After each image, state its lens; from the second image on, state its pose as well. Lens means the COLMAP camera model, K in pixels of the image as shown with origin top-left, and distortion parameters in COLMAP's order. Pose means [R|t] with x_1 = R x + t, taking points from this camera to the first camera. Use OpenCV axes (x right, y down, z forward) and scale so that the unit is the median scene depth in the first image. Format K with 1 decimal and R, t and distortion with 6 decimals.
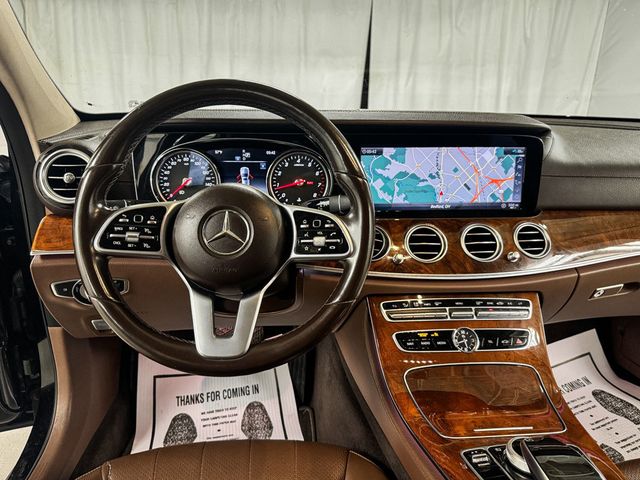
lens RADIAL K [[461.9, 0, 320.0], [0, 461.9, 240.0], [0, 0, 1]] dist [-0.017915, -0.007227]
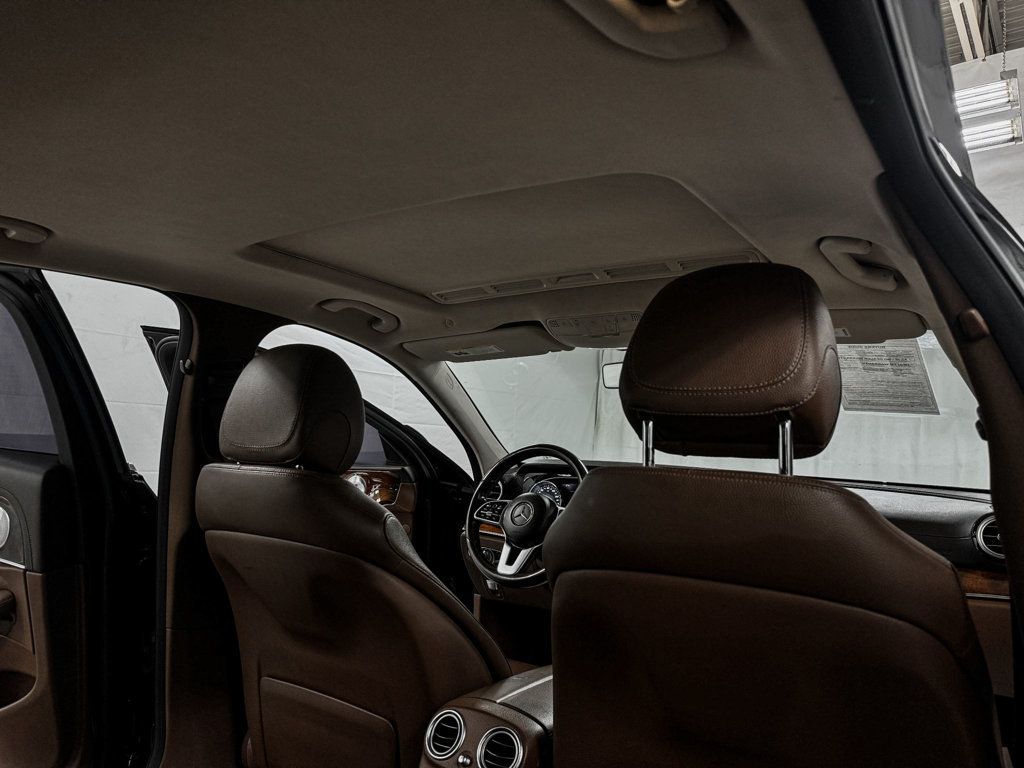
lens RADIAL K [[739.0, 0, 512.0], [0, 739.0, 384.0], [0, 0, 1]] dist [-0.017915, -0.007227]
pose [[0.748376, -0.037294, -0.662225, 1.862829], [-0.235995, 0.918111, -0.318401, 0.482630], [0.619870, 0.394565, 0.678291, -1.411208]]
